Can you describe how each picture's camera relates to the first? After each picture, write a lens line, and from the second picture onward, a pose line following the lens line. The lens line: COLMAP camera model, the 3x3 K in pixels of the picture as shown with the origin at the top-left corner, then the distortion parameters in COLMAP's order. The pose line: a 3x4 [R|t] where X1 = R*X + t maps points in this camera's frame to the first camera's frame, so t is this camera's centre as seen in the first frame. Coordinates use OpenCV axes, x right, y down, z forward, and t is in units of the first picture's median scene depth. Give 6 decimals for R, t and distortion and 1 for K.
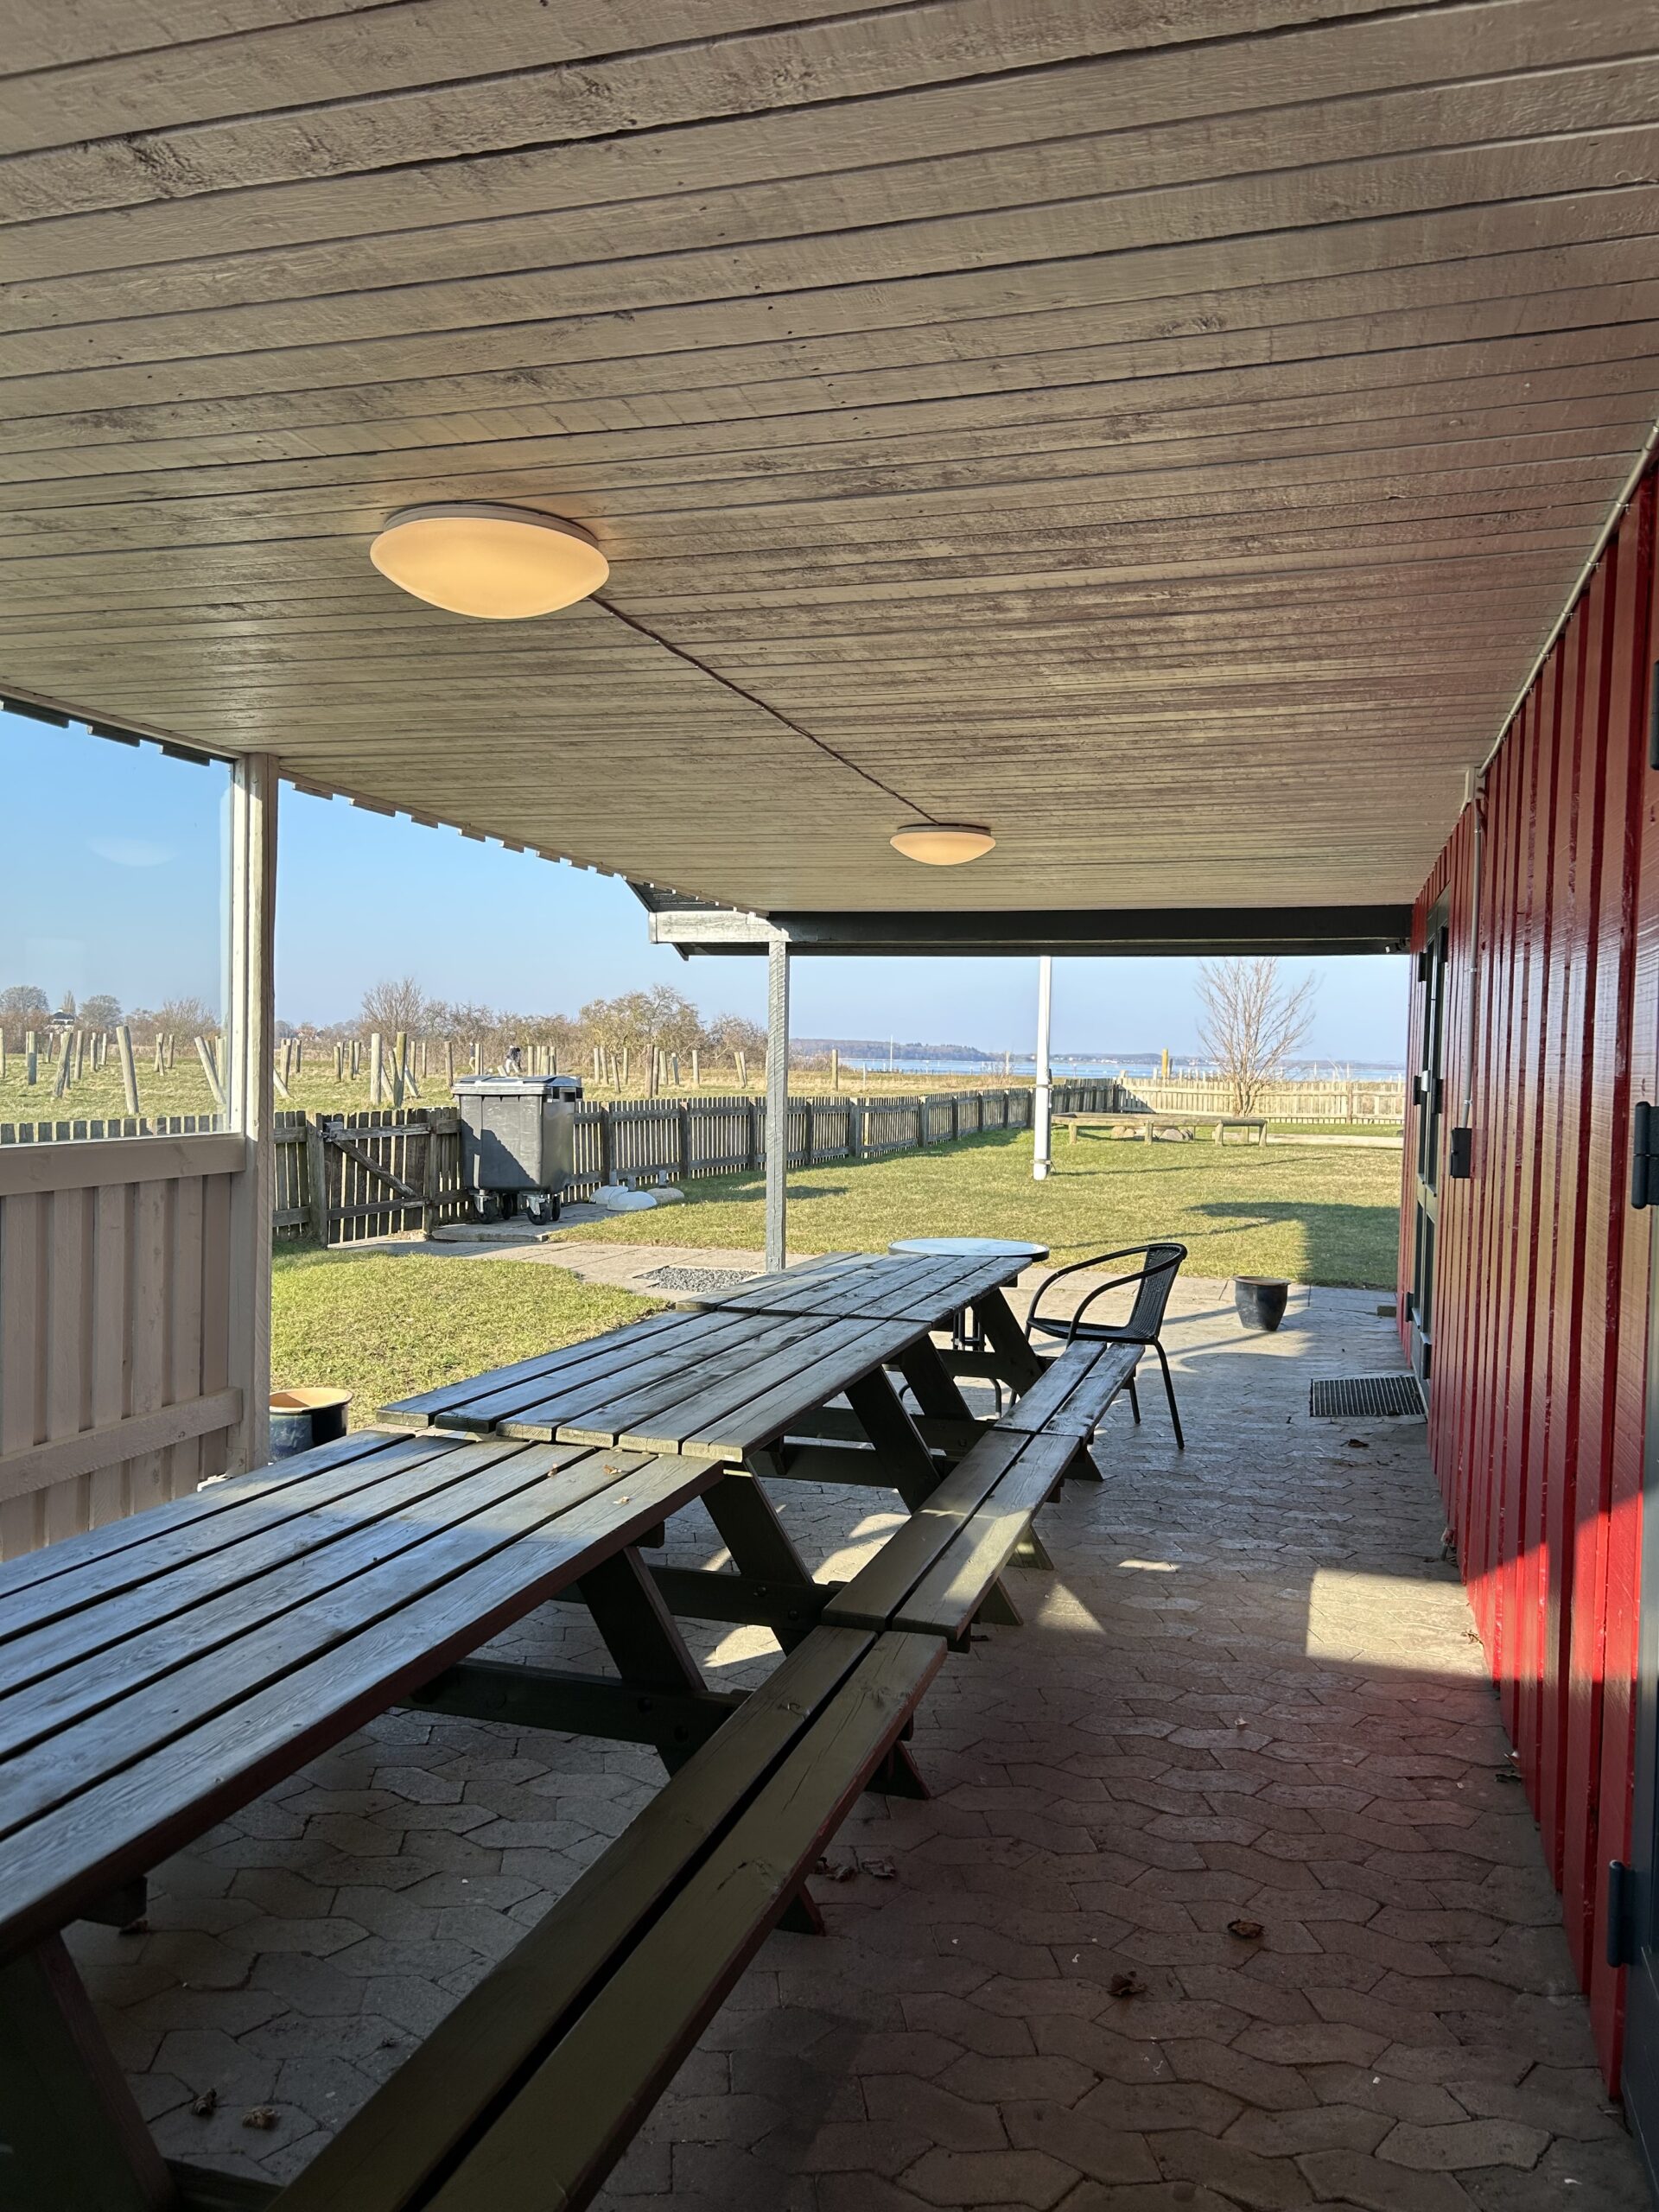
lens RADIAL K [[1648.4, 0, 829.5], [0, 1648.4, 1106.0], [0, 0, 1]] dist [0.093889, -0.140957]
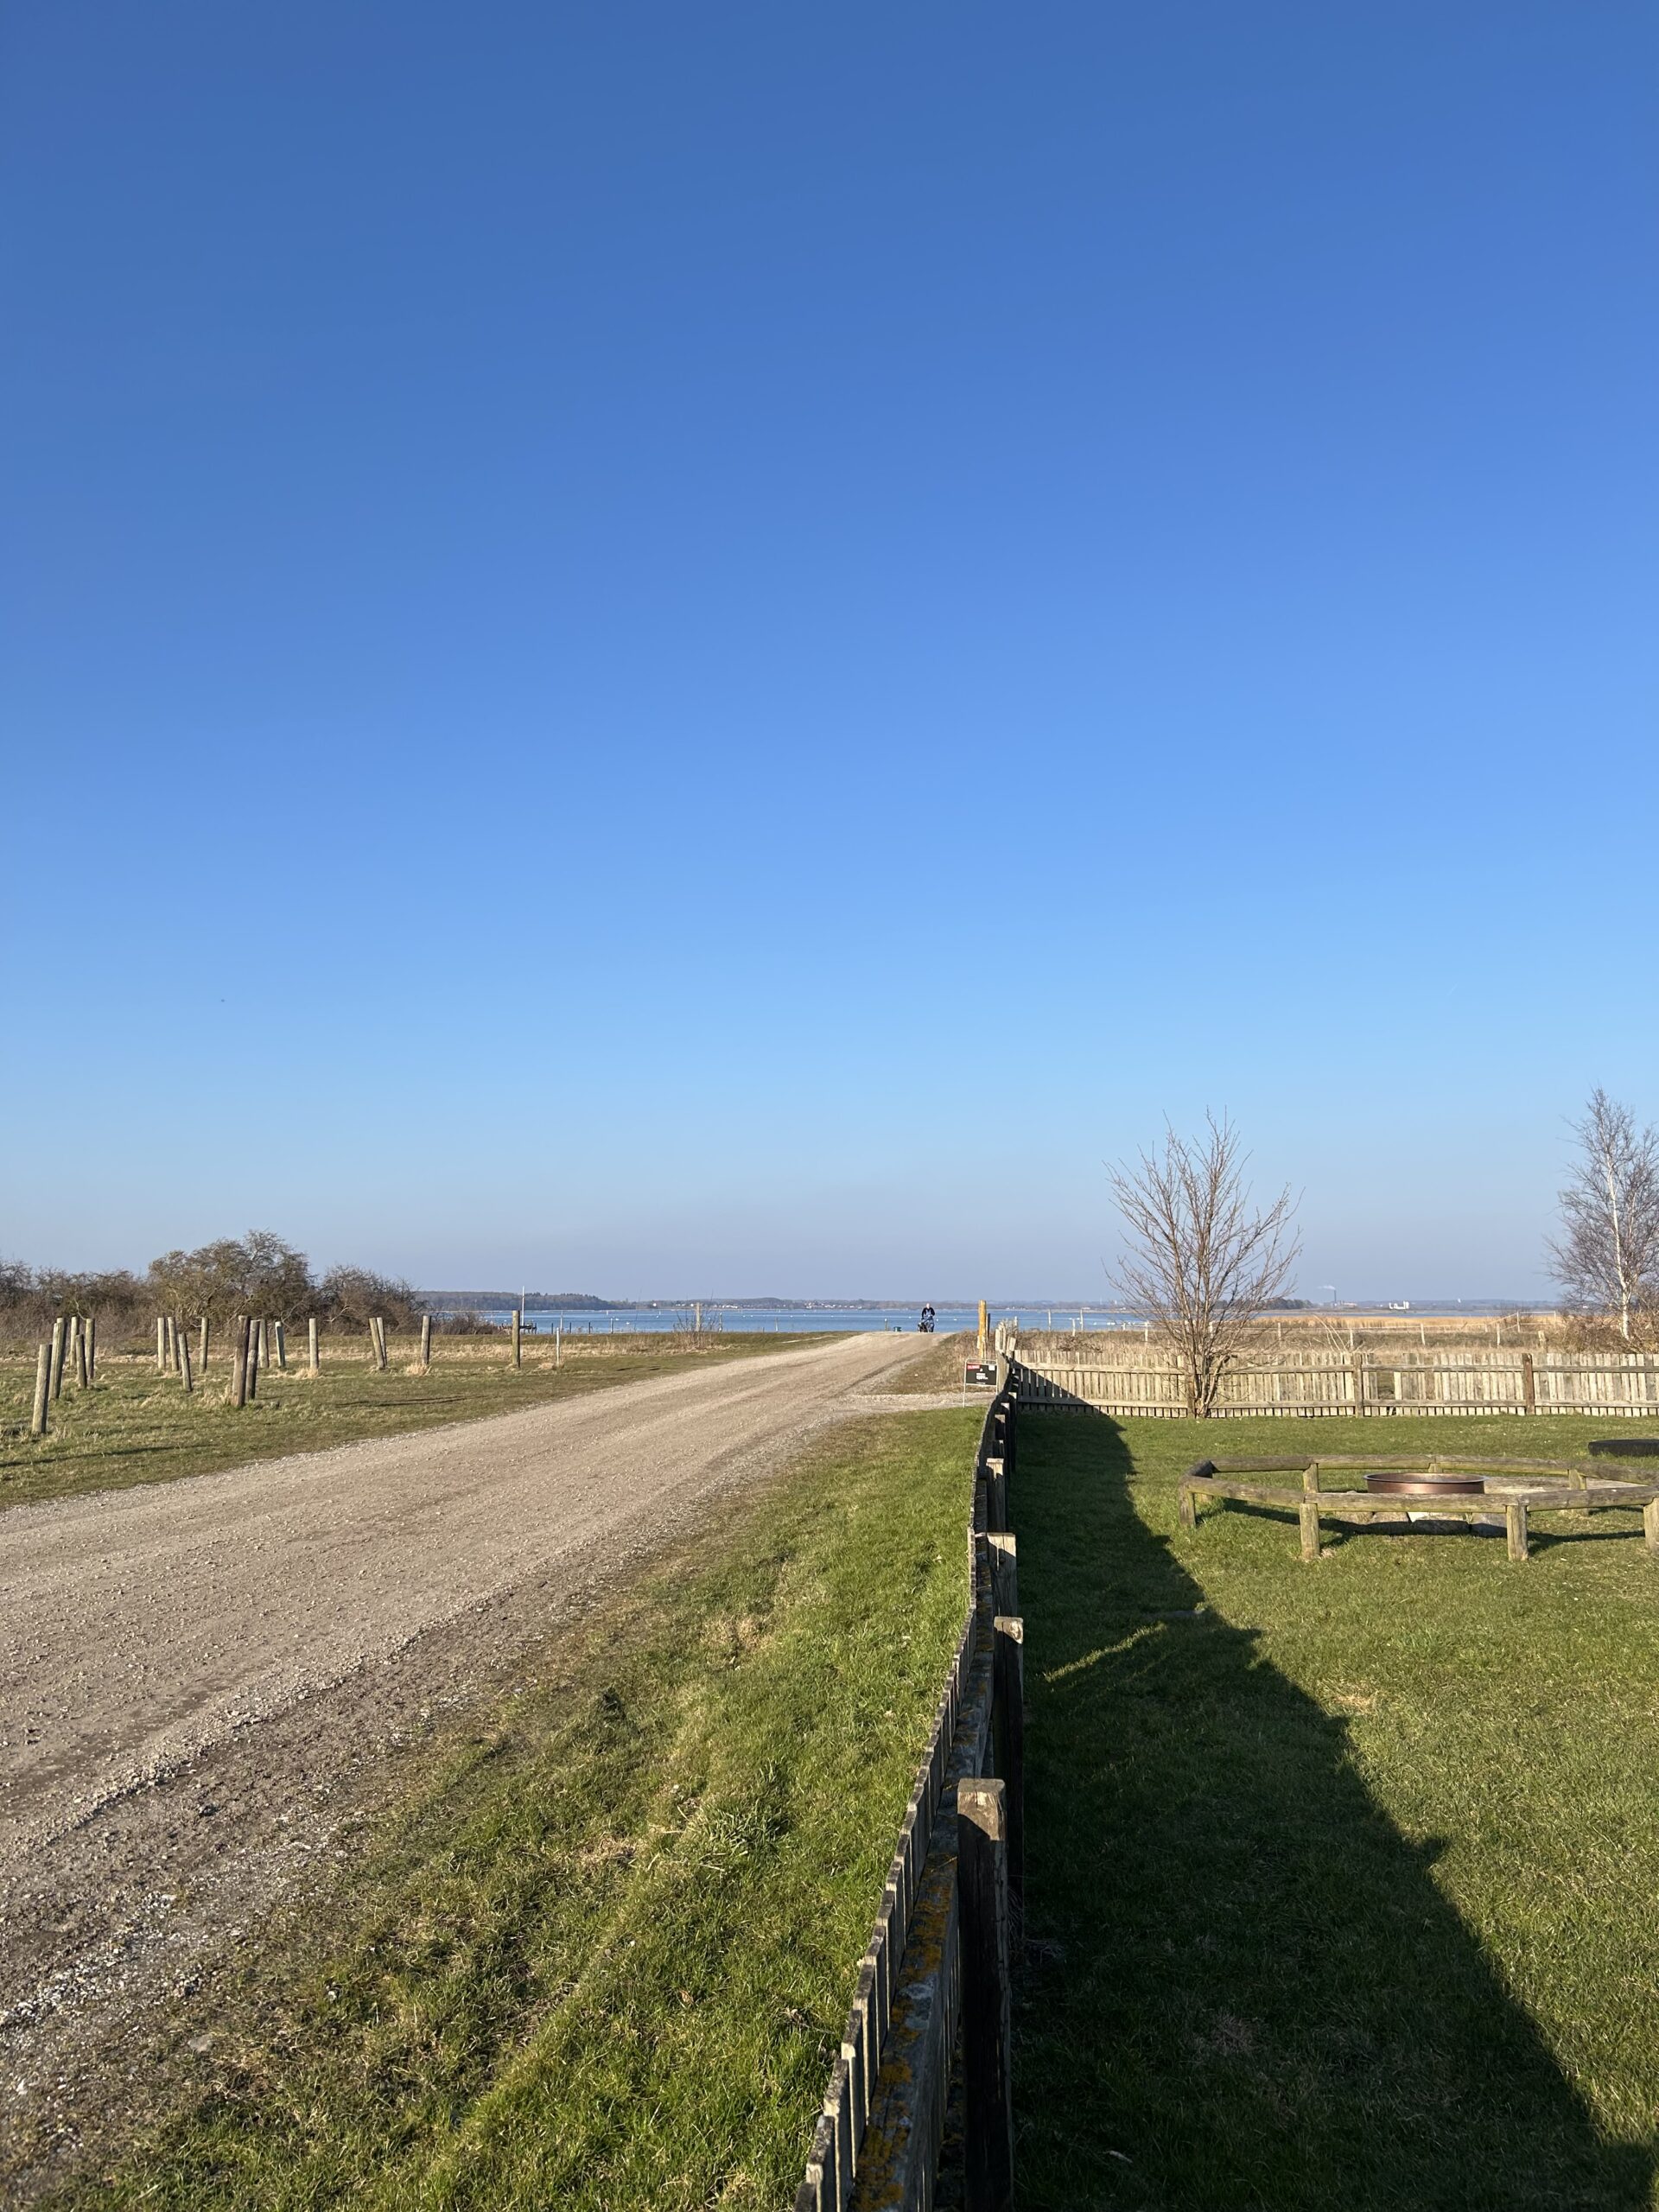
lens RADIAL K [[1648.4, 0, 829.5], [0, 1648.4, 1106.0], [0, 0, 1]] dist [0.093889, -0.140957]
pose [[0.973780, 0.004517, 0.227447, -0.016199], [0.029312, 0.988978, -0.145135, -0.007832], [-0.225596, 0.147996, 0.962914, 0.147459]]
